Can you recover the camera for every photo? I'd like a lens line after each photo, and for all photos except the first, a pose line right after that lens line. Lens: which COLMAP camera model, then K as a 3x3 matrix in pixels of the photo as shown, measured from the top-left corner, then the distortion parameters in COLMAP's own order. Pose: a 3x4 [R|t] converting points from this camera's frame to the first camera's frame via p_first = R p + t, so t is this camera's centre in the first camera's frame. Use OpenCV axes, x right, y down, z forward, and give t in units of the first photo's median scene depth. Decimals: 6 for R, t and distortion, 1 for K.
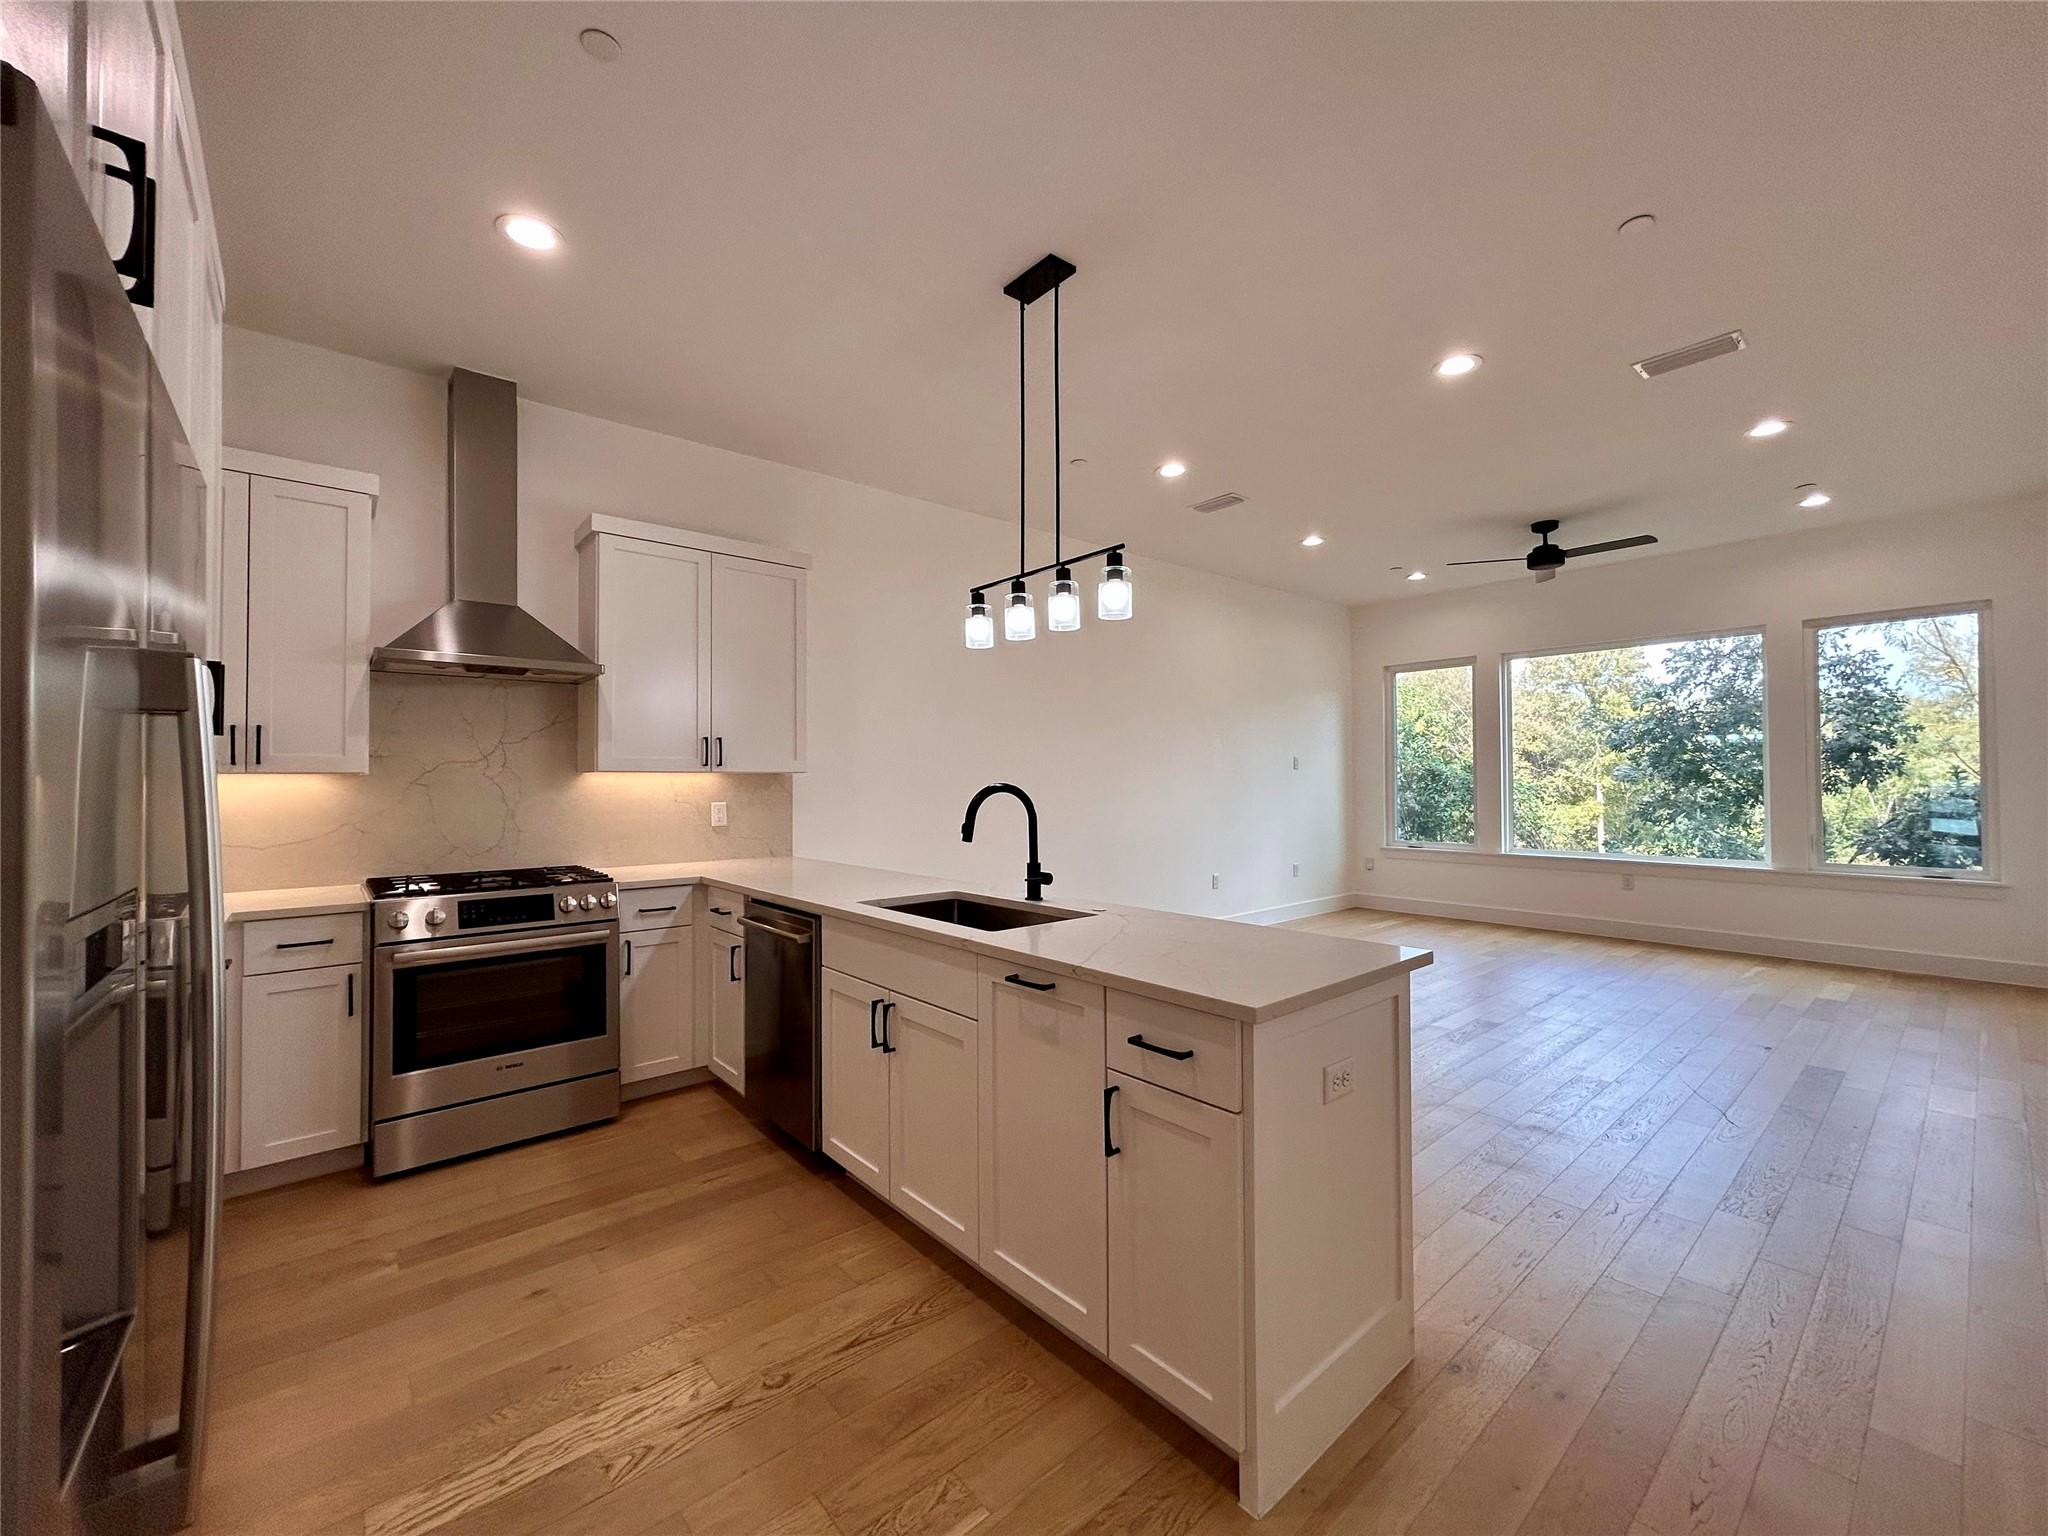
lens RADIAL K [[826.8, 0, 1026.6], [0, 826.8, 768.1], [0, 0, 1]] dist [-0.002728, 0.004545]
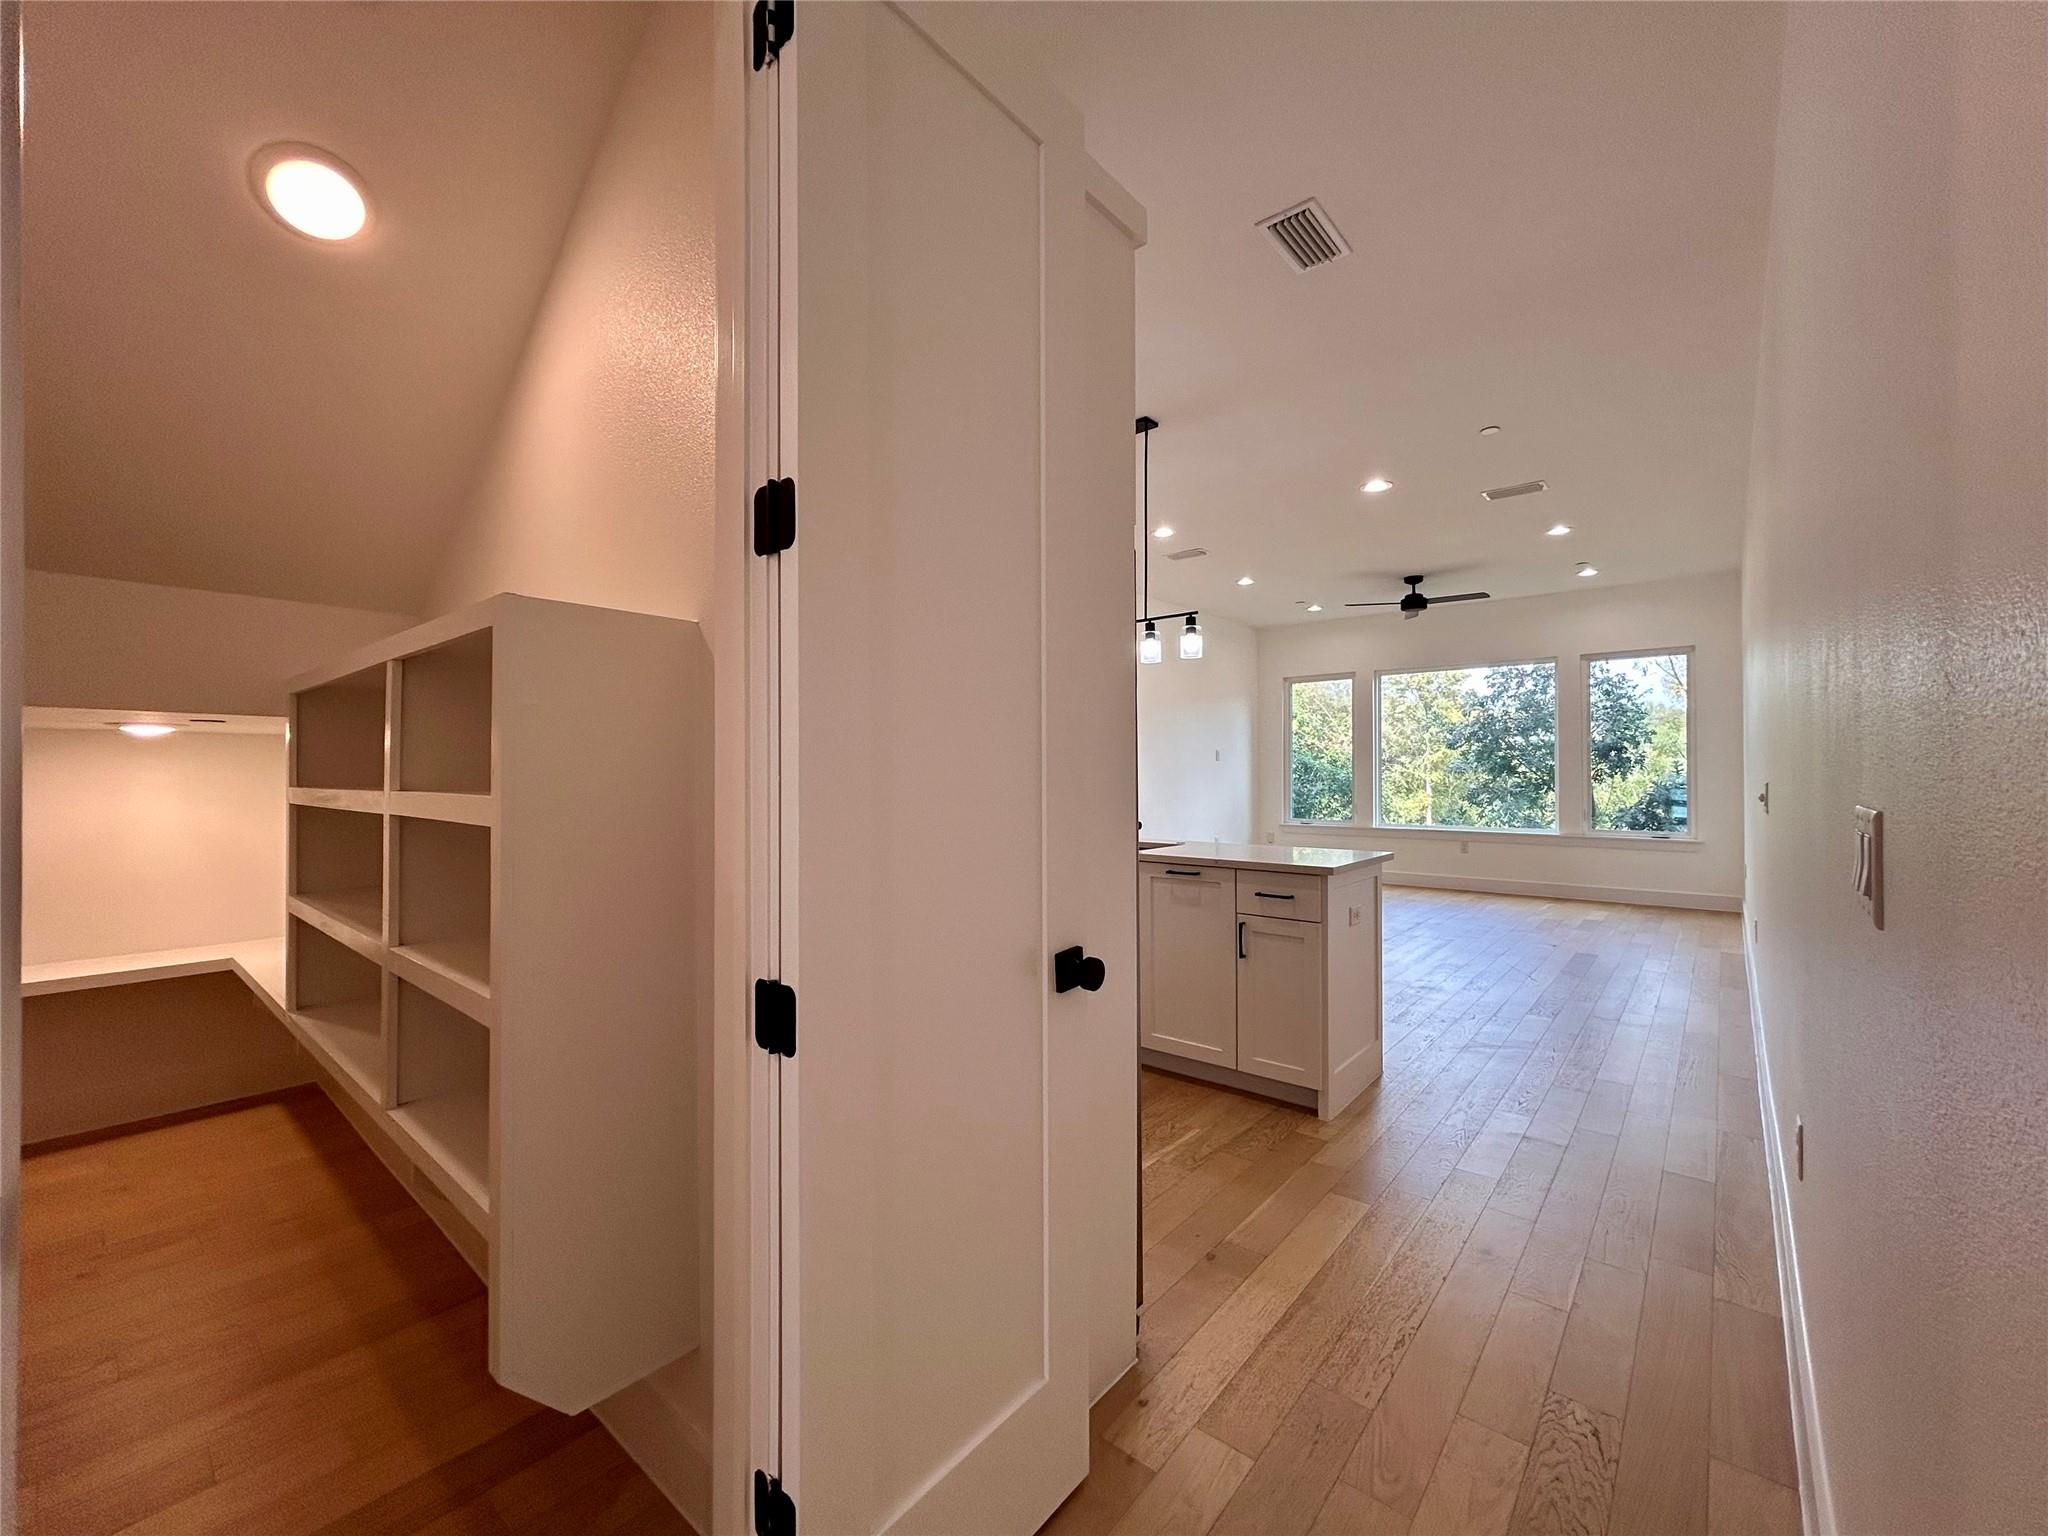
lens RADIAL K [[826.8, 0, 1026.6], [0, 826.8, 768.1], [0, 0, 1]] dist [-0.002728, 0.004545]
pose [[0.987299, 0.005488, 0.158780, -0.148967], [-0.006514, 0.999961, 0.005939, 0.007054], [-0.158741, -0.006898, 0.987296, -0.167445]]
